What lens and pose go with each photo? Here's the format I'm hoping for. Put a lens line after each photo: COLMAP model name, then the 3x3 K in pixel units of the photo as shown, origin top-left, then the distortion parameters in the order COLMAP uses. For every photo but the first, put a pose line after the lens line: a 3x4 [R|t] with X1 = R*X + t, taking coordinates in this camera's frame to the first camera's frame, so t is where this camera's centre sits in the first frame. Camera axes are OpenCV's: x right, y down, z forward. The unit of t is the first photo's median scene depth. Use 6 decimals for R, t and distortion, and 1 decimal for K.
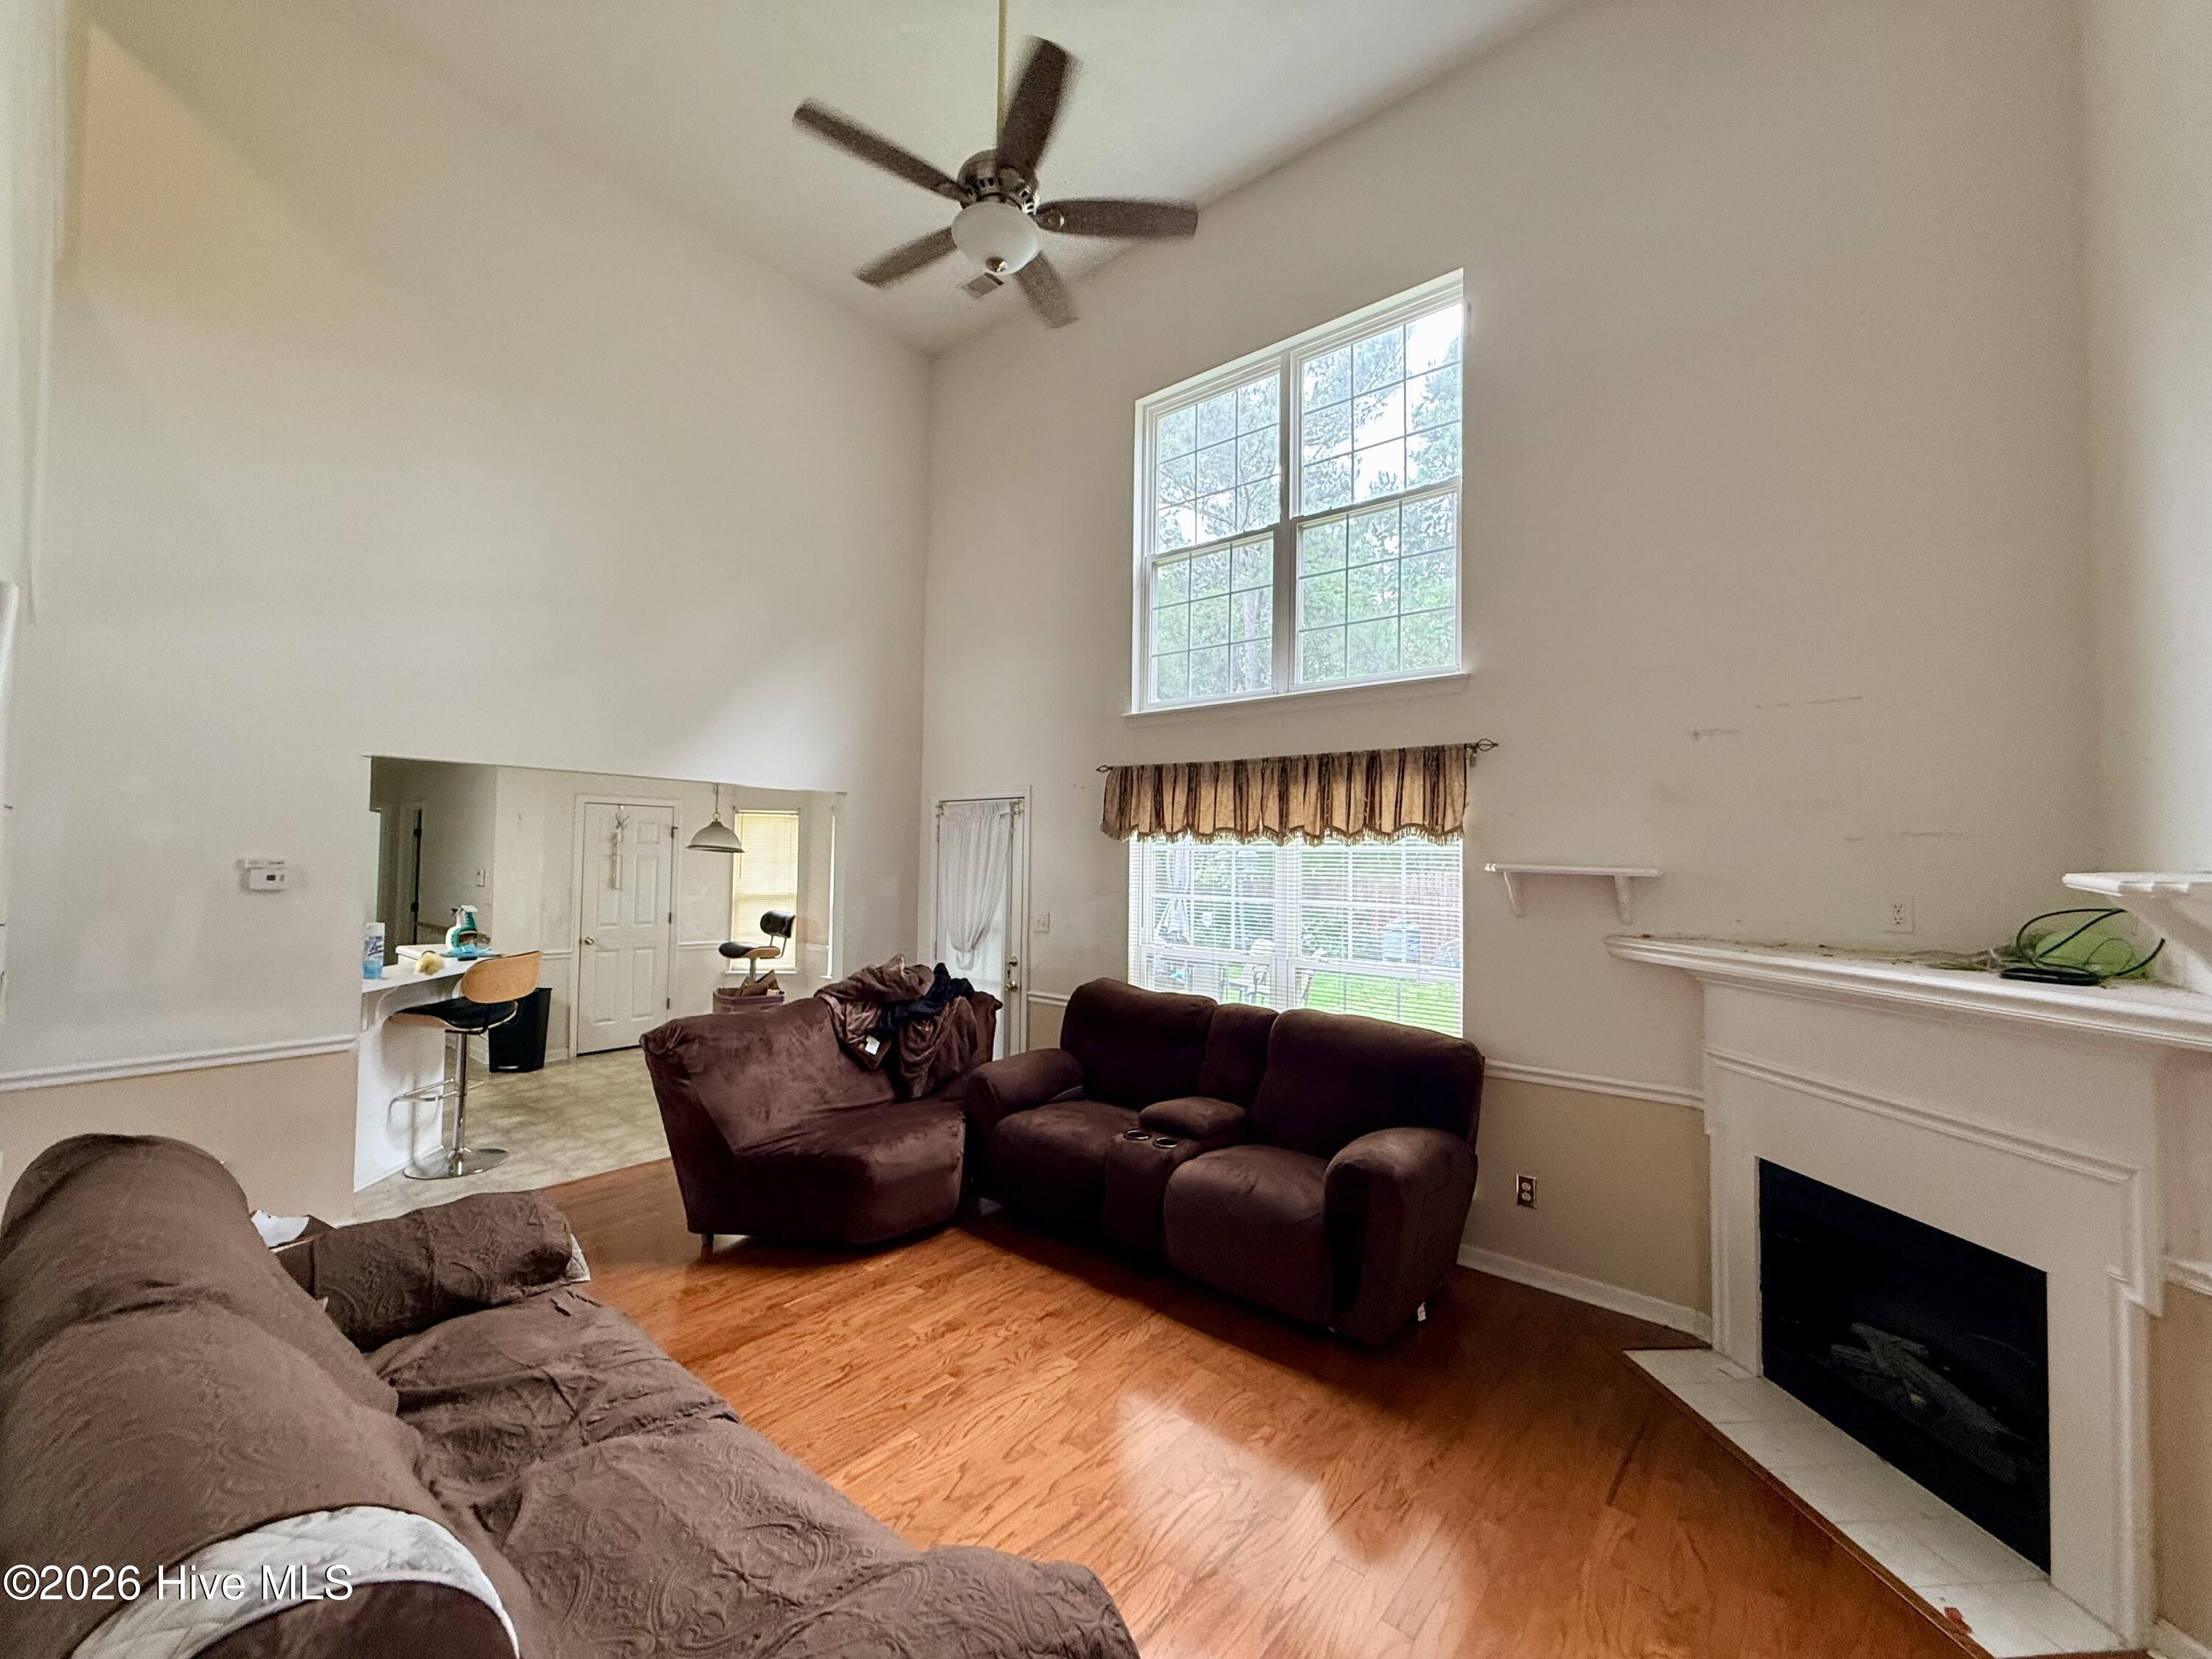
lens RADIAL K [[880.6, 0, 1100.5], [0, 880.6, 832.6], [0, 0, 1]] dist [0.001780, -0.000036]
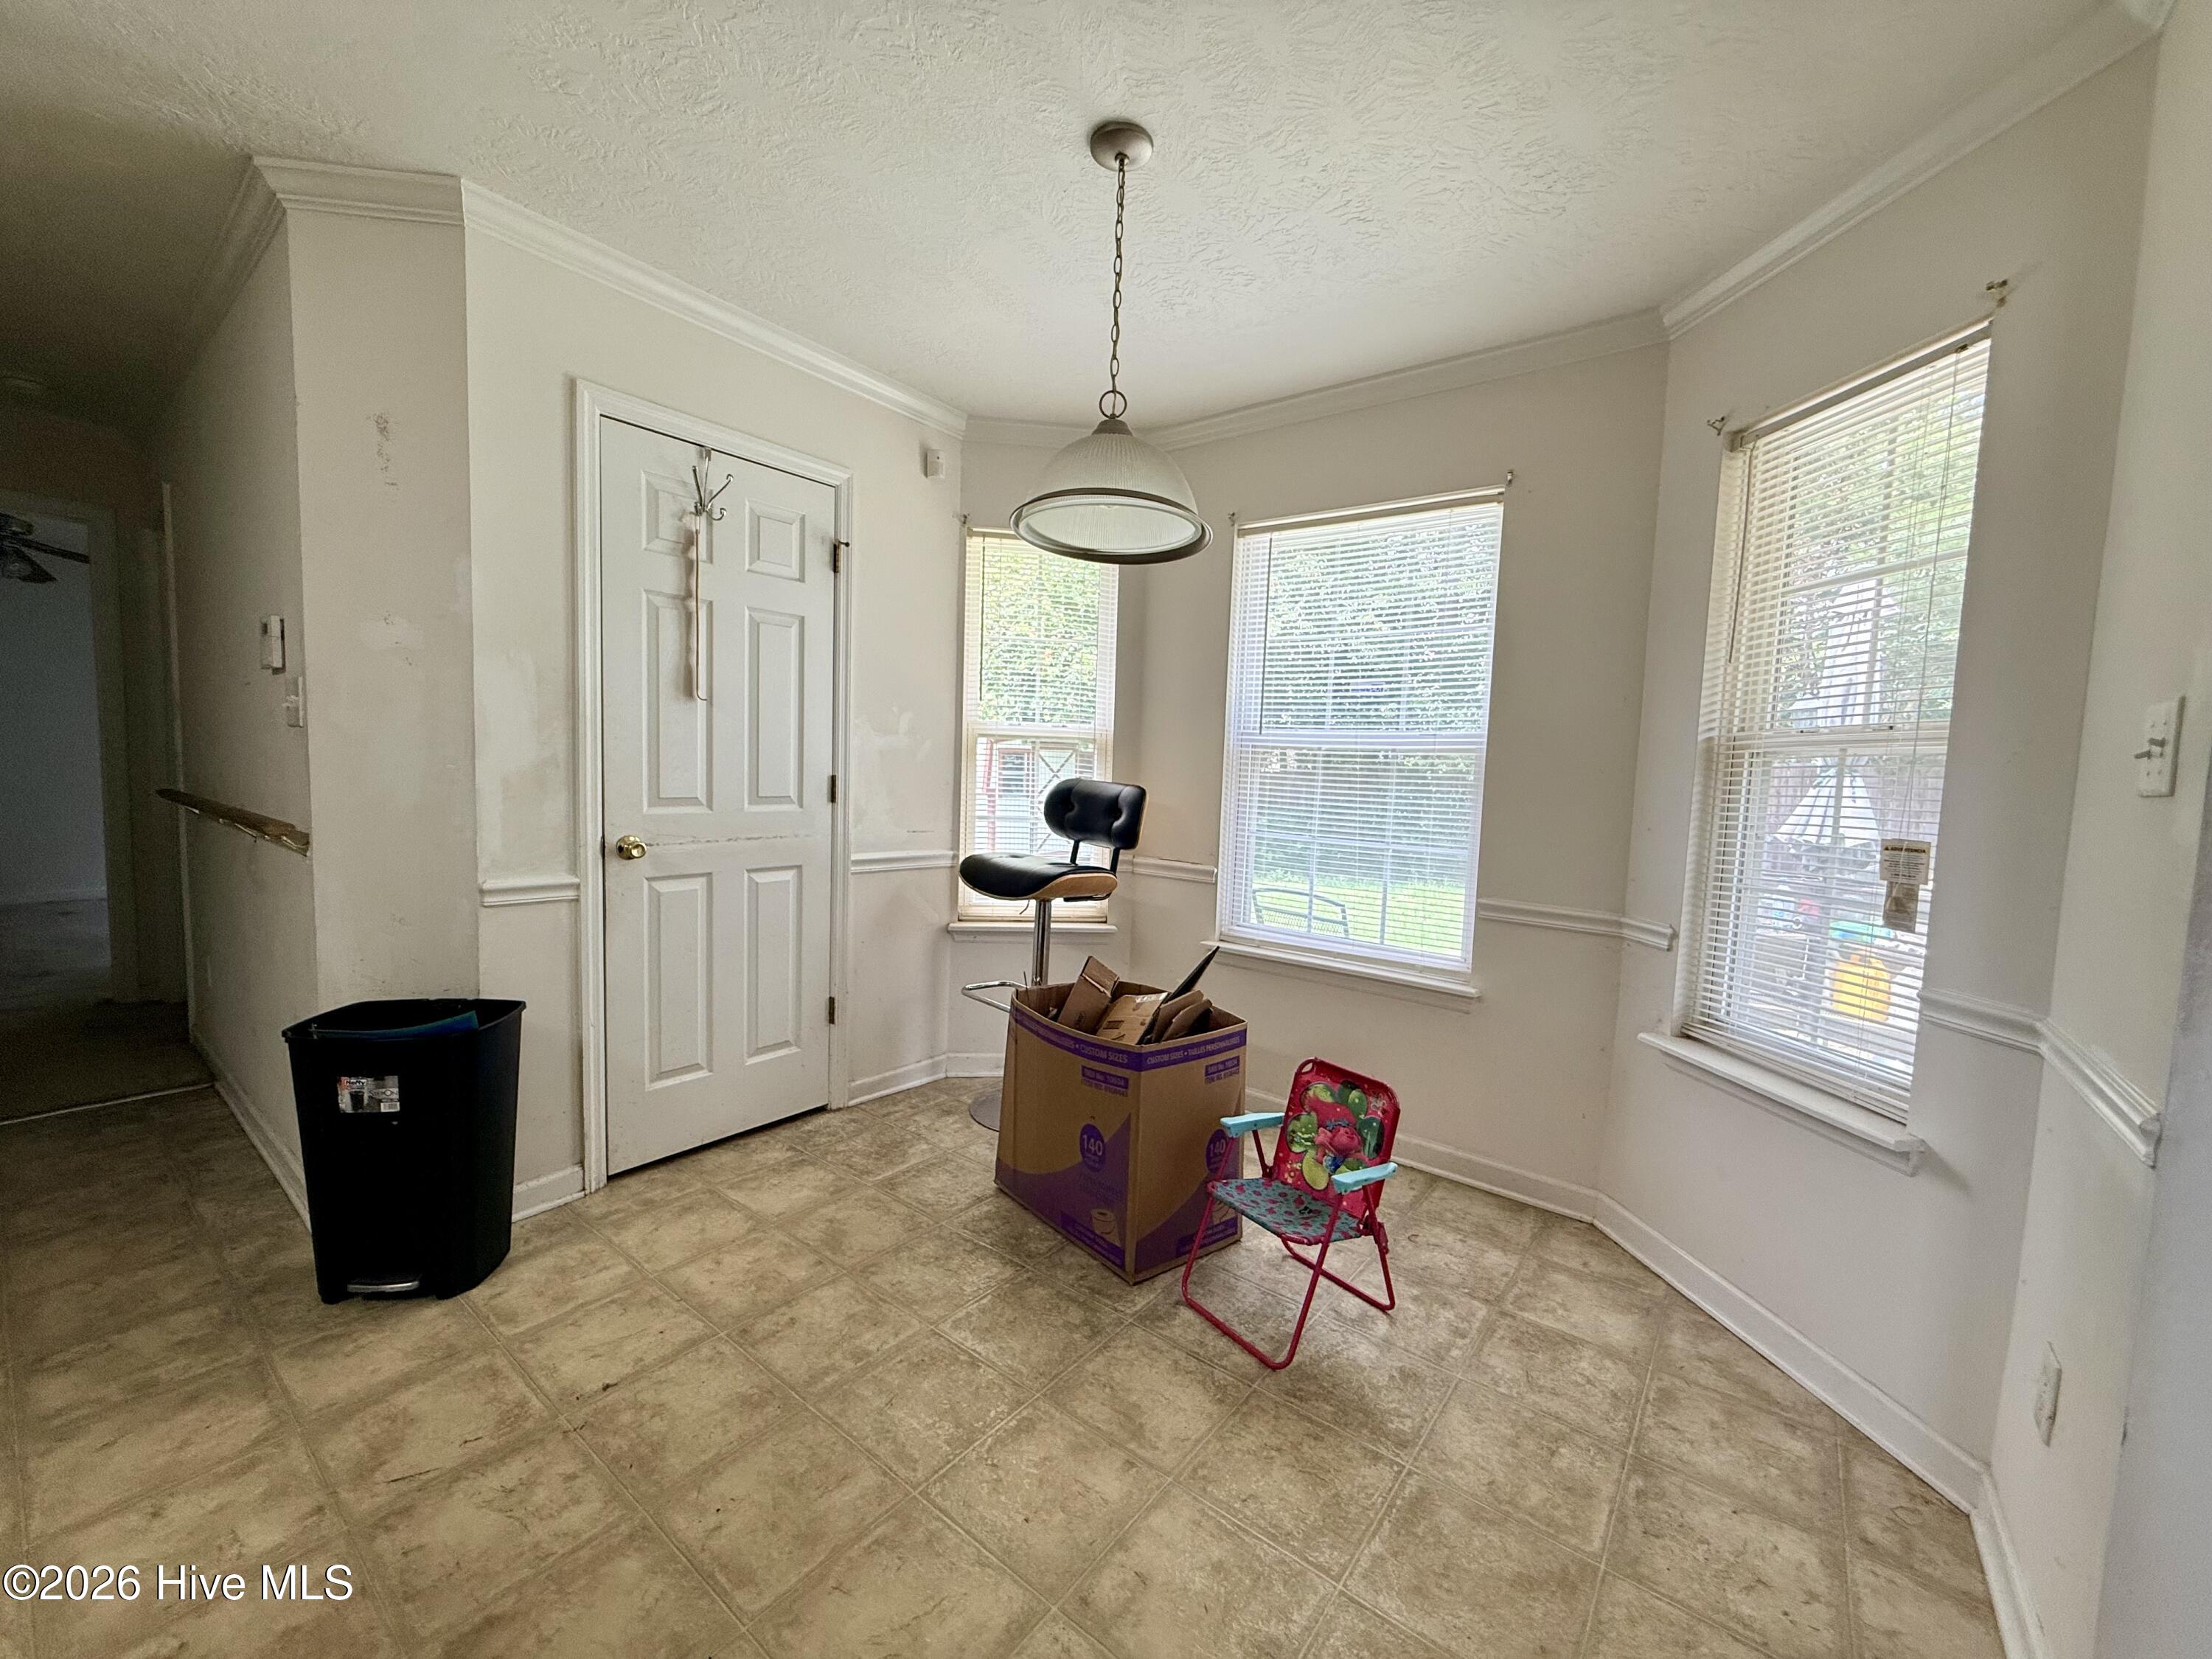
lens RADIAL K [[880.6, 0, 1110.3], [0, 880.6, 840.1], [0, 0, 1]] dist [0.001780, -0.000036]
pose [[0.999658, 0.014846, 0.021513, -0.391141], [-0.017103, 0.993914, 0.108820, 0.077831], [-0.019767, -0.109150, 0.993829, 0.641940]]
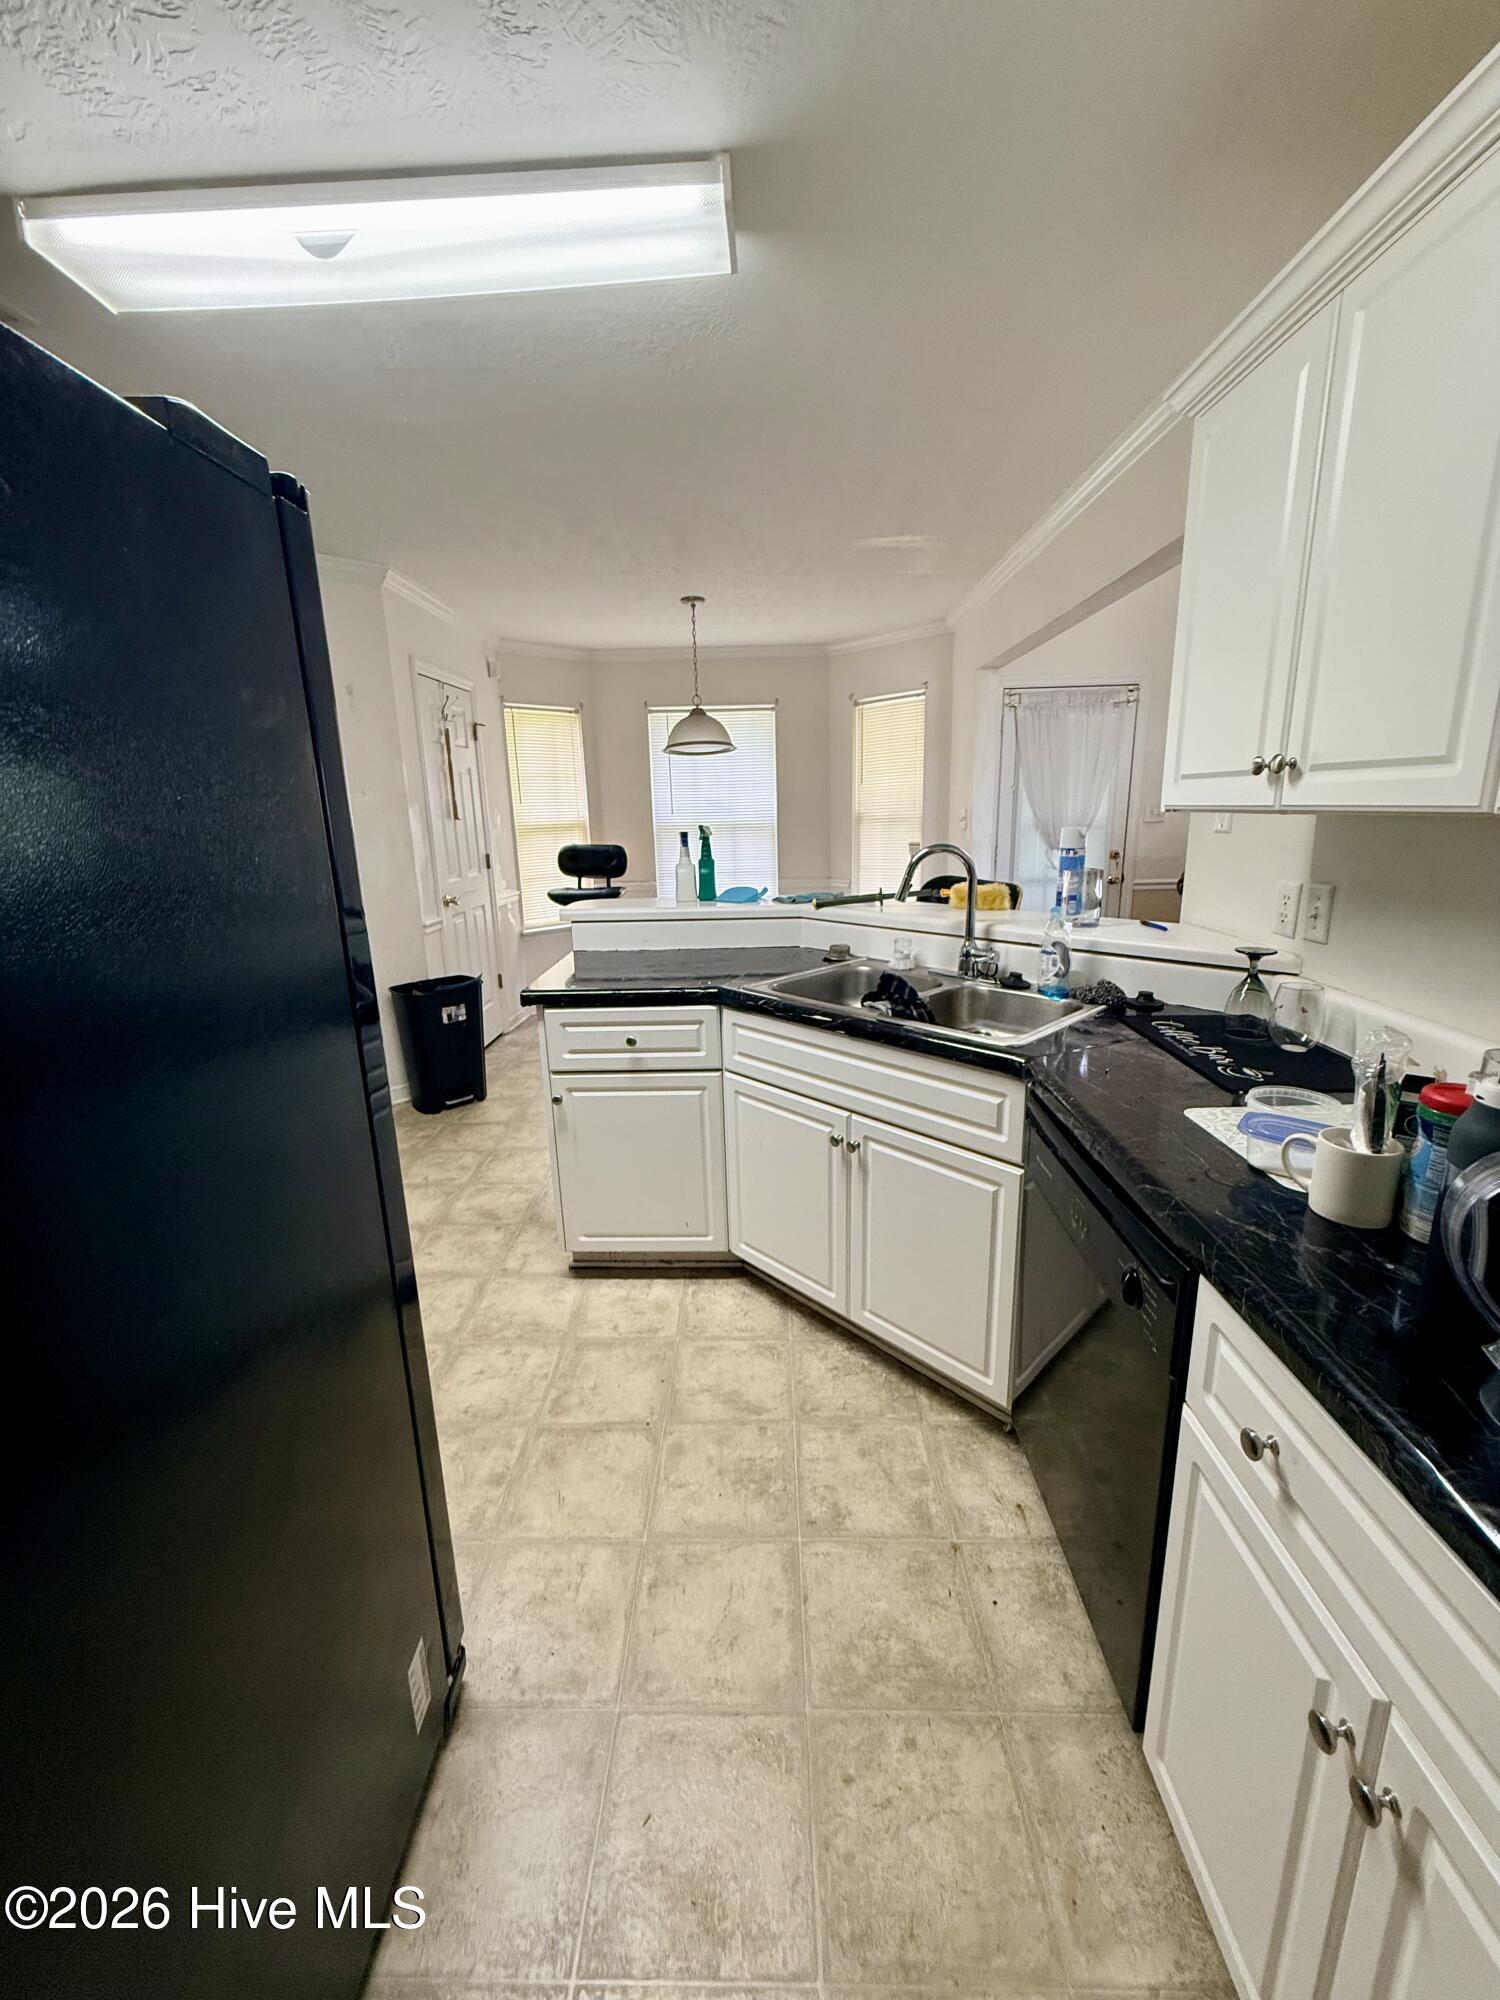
lens RADIAL K [[796.2, 0, 747.1], [0, 796.2, 995.9], [0, 0, 1]] dist [0.001780, -0.000036]
pose [[0.793160, -0.175015, 0.583323, -0.734479], [0.017235, 0.963885, 0.265760, 0.037060], [-0.608769, -0.200737, 0.767532, 0.386169]]
